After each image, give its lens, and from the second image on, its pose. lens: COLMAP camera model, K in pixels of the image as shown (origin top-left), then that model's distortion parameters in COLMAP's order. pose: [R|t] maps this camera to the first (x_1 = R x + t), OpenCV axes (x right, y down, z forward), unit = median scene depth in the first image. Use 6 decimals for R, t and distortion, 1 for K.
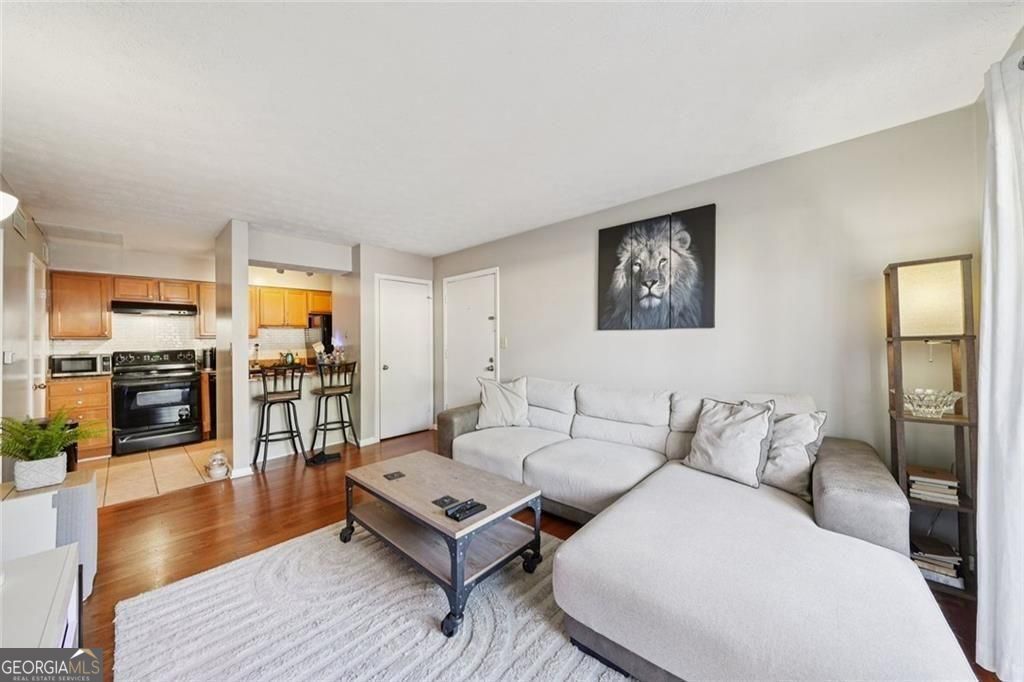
lens RADIAL K [[355.7, 0, 512.3], [0, 355.7, 339.9], [0, 0, 1]] dist [0.000337, -0.000007]
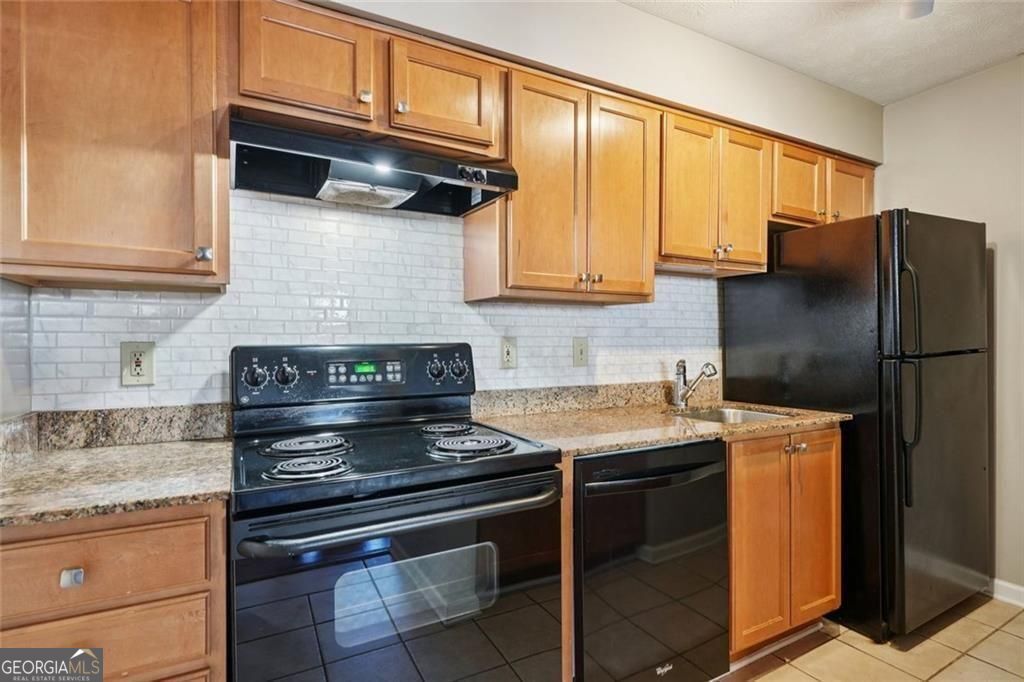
lens RADIAL K [[497.0, 0, 512.4], [0, 497.0, 340.7], [0, 0, 1]] dist [0.000424, 0.000026]
pose [[0.945475, 0.009140, -0.325567, -0.814958], [-0.006658, 0.999940, 0.008738, 0.023999], [0.325627, -0.006094, 0.945479, 0.725799]]
